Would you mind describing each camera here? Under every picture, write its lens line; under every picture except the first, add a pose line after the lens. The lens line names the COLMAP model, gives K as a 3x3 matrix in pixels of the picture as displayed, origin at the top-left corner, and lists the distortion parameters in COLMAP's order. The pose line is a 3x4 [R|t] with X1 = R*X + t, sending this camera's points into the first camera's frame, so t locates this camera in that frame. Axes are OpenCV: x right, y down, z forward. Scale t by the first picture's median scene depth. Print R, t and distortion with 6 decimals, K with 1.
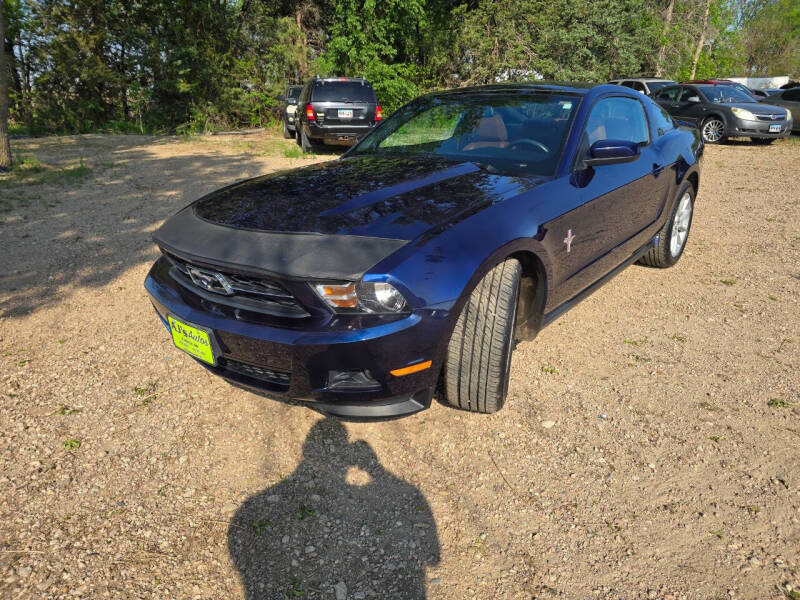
lens RADIAL K [[548.7, 0, 404.3], [0, 548.7, 285.4], [0, 0, 1]] dist [0.052612, -0.044788]
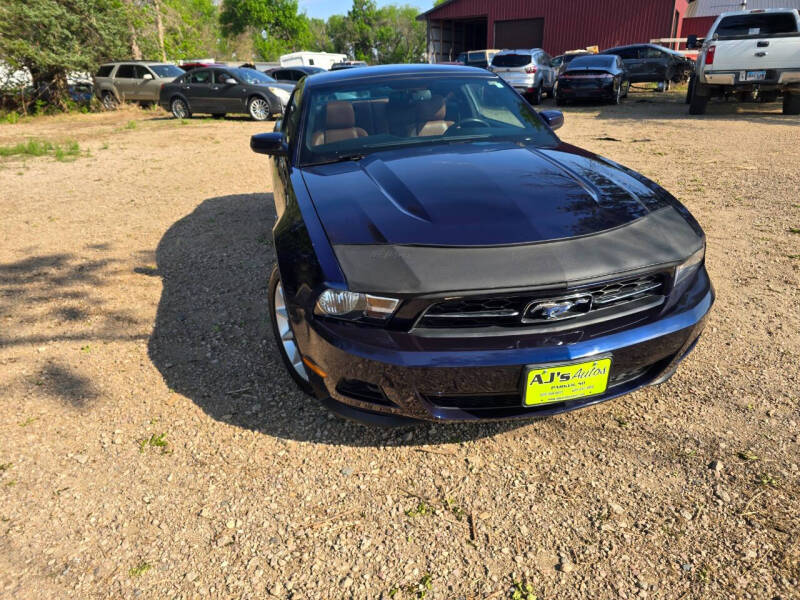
lens RADIAL K [[548.7, 0, 396.7], [0, 548.7, 295.9], [0, 0, 1]] dist [0.052612, -0.044788]
pose [[0.614364, -0.325046, 0.718959, -0.551144], [0.294267, 0.939851, 0.173456, -0.122380], [-0.732096, 0.105001, 0.673061, 0.305588]]
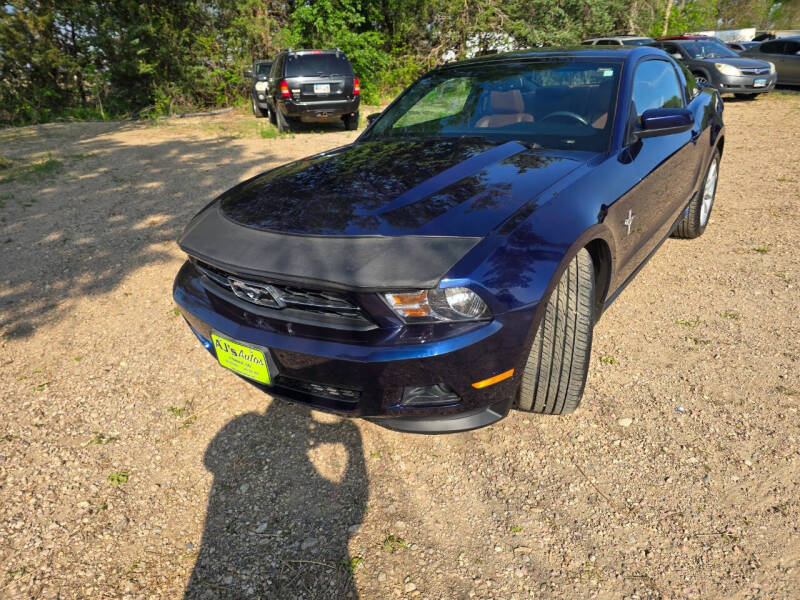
lens RADIAL K [[548.7, 0, 392.5], [0, 548.7, 295.7], [0, 0, 1]] dist [0.052612, -0.044788]
pose [[0.997930, -0.058730, 0.026215, -0.077495], [0.056915, 0.996240, 0.065313, -0.025083], [-0.029953, -0.063686, 0.997520, 0.046195]]
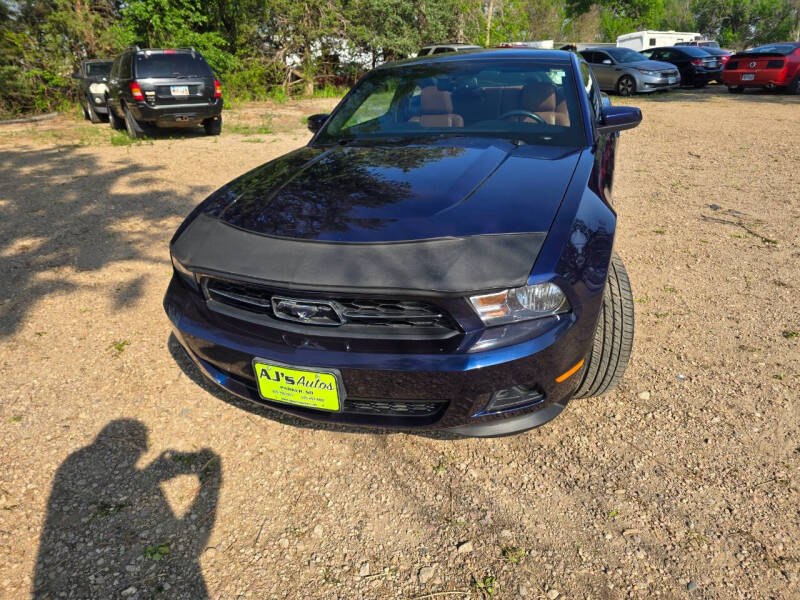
lens RADIAL K [[548.7, 0, 393.4], [0, 548.7, 294.0], [0, 0, 1]] dist [0.052612, -0.044788]
pose [[0.944235, -0.154883, 0.290570, -0.233198], [0.136760, 0.987221, 0.081805, -0.041309], [-0.299527, -0.037505, 0.953350, 0.095634]]
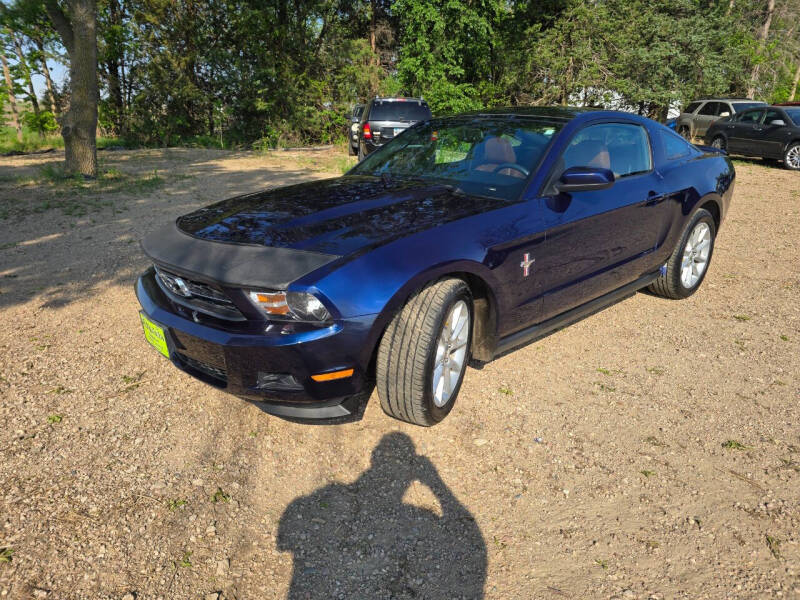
lens RADIAL K [[548.7, 0, 395.8], [0, 548.7, 292.6], [0, 0, 1]] dist [0.052612, -0.044788]
pose [[0.987665, 0.057799, -0.145523, 0.127182], [-0.060337, 0.998092, -0.013087, -0.001175], [0.144489, 0.021706, 0.989268, -0.021023]]
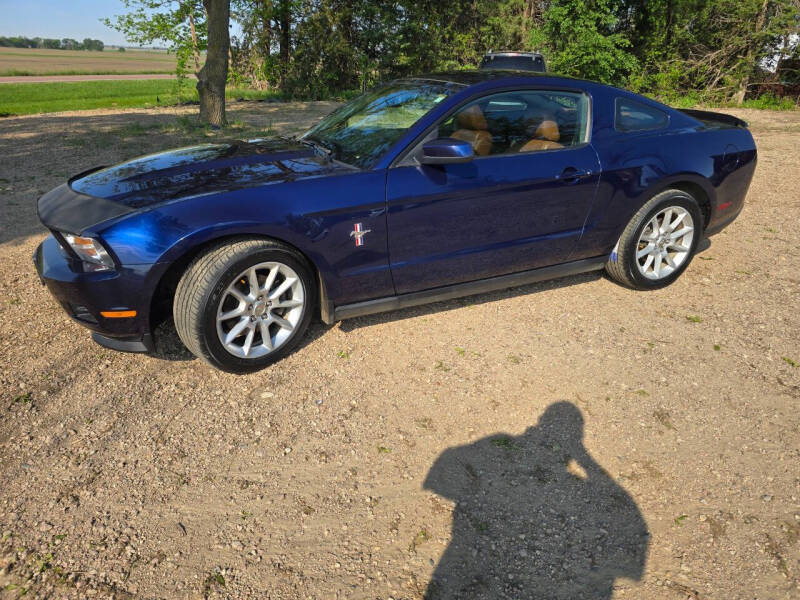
lens RADIAL K [[548.7, 0, 404.9], [0, 548.7, 285.2], [0, 0, 1]] dist [0.052612, -0.044788]
pose [[0.894977, 0.177427, -0.409311, 0.486018], [-0.157779, 0.984098, 0.081594, -0.050766], [0.417279, -0.008444, 0.908739, 0.065449]]
